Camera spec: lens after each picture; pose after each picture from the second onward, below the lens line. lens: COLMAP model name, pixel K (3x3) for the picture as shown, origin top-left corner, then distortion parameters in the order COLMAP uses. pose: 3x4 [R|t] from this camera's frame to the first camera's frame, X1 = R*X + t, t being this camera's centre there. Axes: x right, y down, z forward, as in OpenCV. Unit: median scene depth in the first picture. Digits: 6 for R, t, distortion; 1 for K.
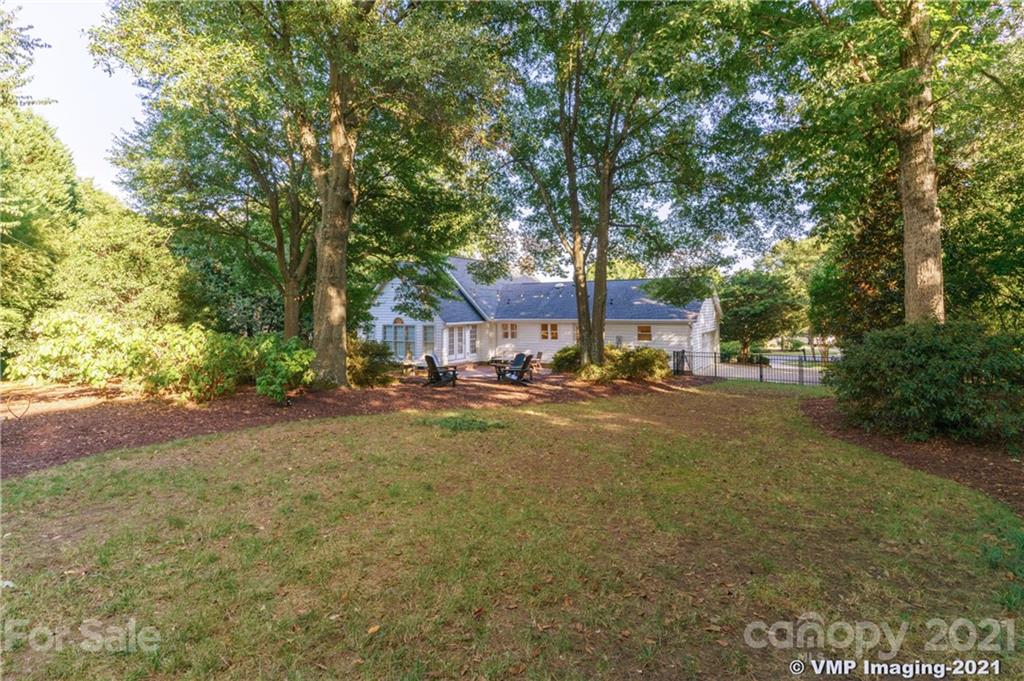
lens RADIAL K [[502.7, 0, 514.1], [0, 502.7, 343.9], [0, 0, 1]] dist [-0.080482, 0.039850]
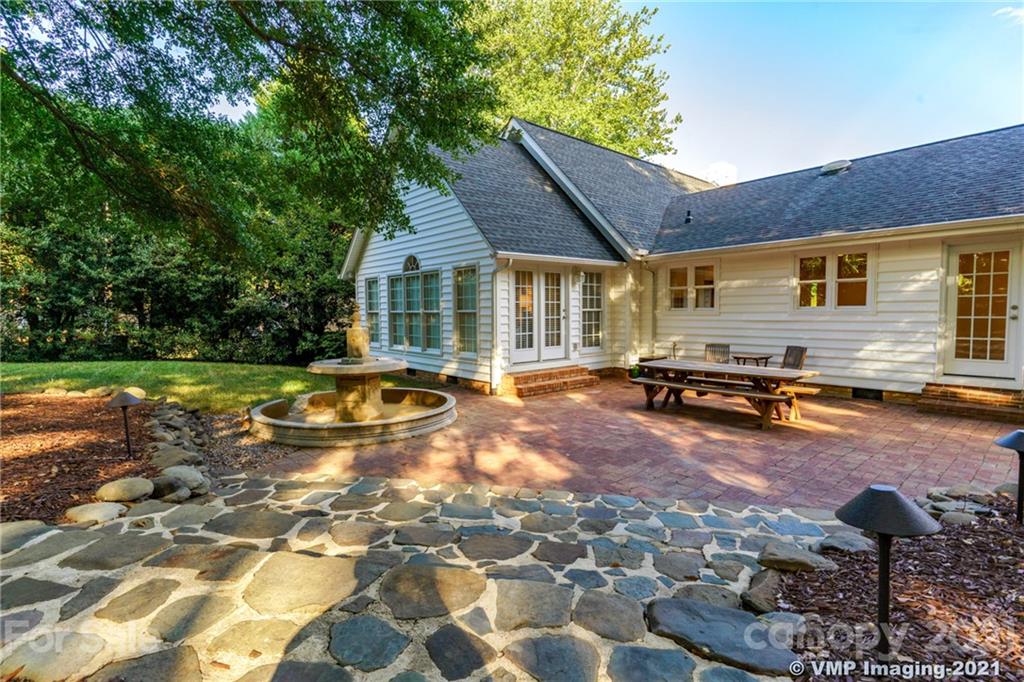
lens RADIAL K [[502.7, 0, 514.1], [0, 502.7, 344.4], [0, 0, 1]] dist [-0.080482, 0.039850]
pose [[0.958954, 0.027040, -0.282271, -0.029000], [-0.028129, 0.999604, 0.000194, 0.019227], [0.282164, 0.007754, 0.959335, 0.634340]]
